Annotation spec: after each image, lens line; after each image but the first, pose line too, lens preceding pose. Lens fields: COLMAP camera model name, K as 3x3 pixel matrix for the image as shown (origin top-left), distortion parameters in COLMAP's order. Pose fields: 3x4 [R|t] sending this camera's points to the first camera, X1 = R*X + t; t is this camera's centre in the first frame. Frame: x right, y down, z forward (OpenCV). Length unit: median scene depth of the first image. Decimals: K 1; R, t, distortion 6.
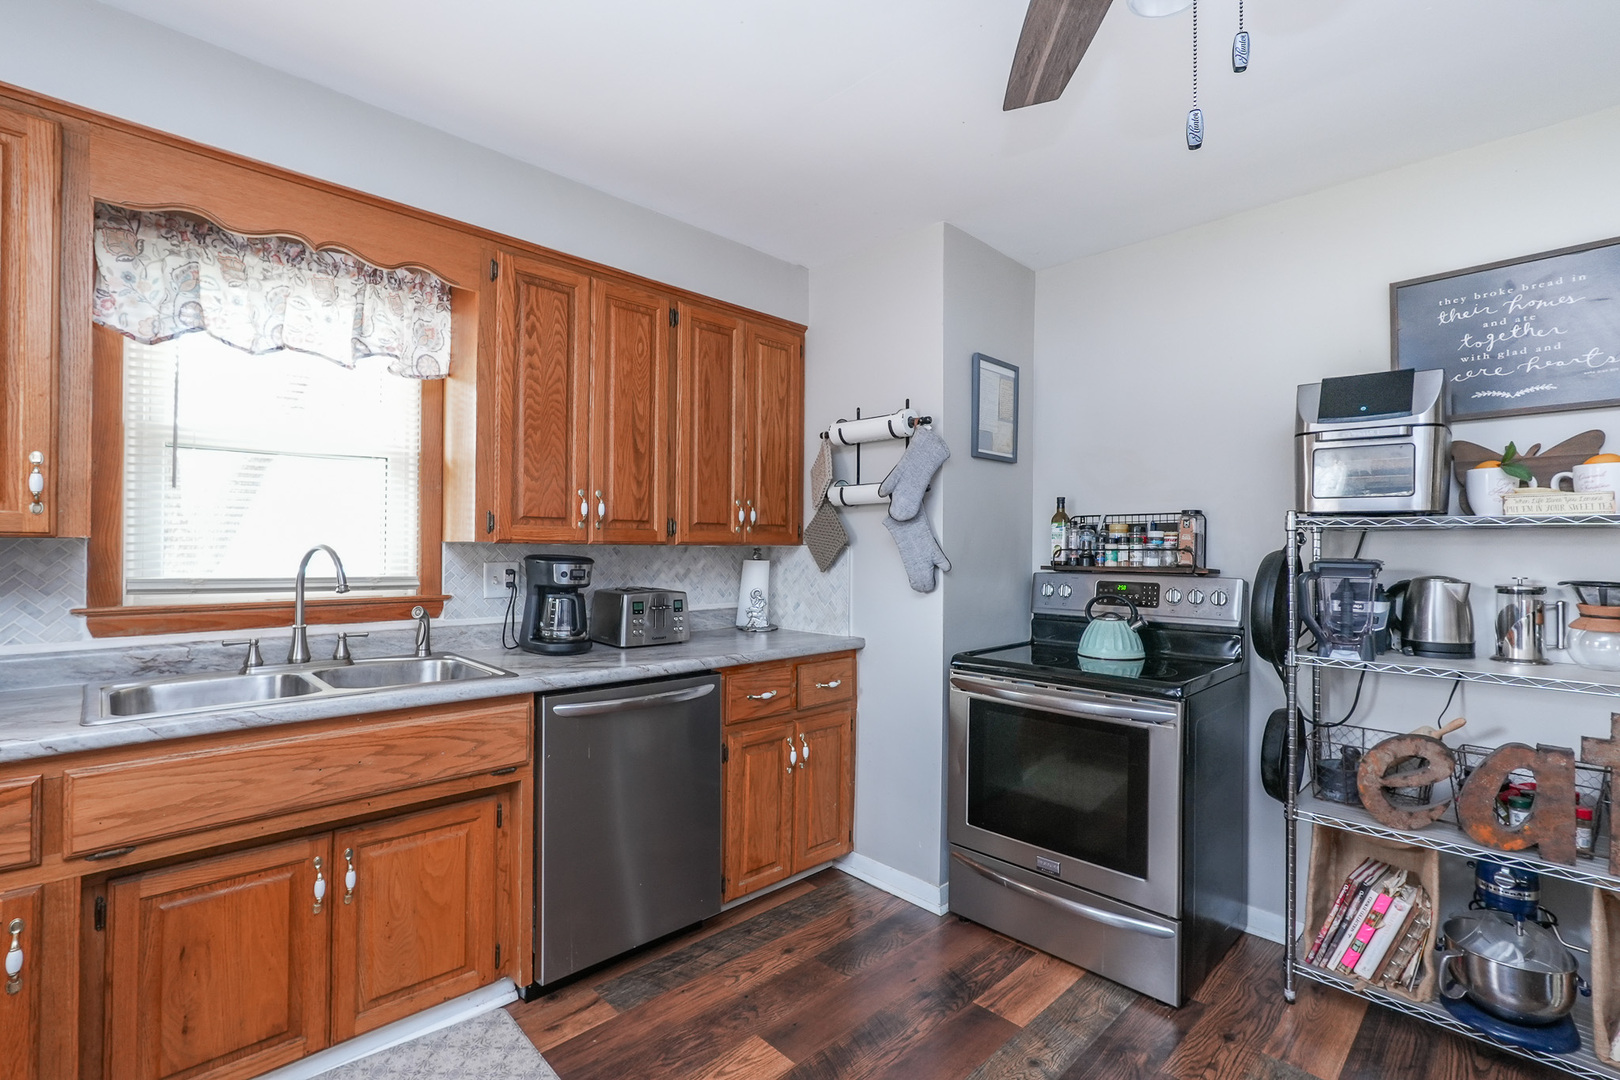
lens RADIAL K [[739.8, 0, 810.0], [0, 739.8, 540.0], [0, 0, 1]] dist [-0.013764, 0.008071]
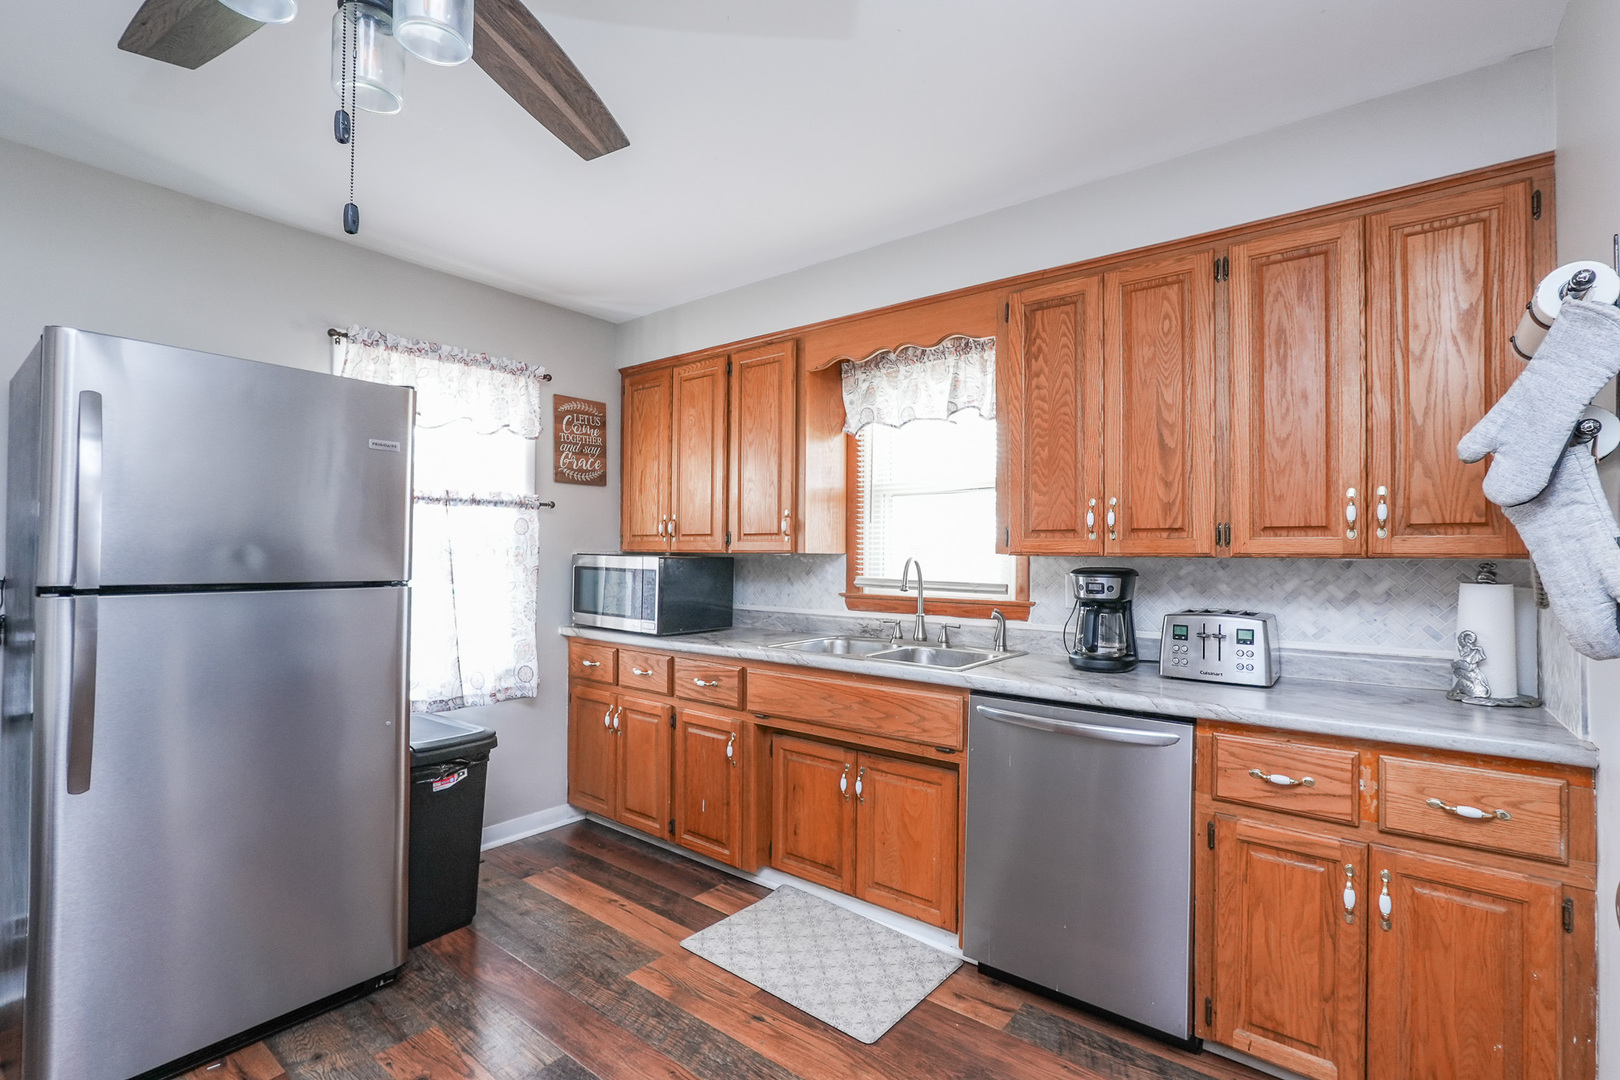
lens RADIAL K [[739.8, 0, 810.0], [0, 739.8, 540.0], [0, 0, 1]] dist [-0.013764, 0.008071]
pose [[0.128406, -0.027508, -0.991340, 0.686547], [0.001993, 0.999620, -0.027479, 0.011851], [0.991720, 0.001553, 0.128412, 0.600516]]
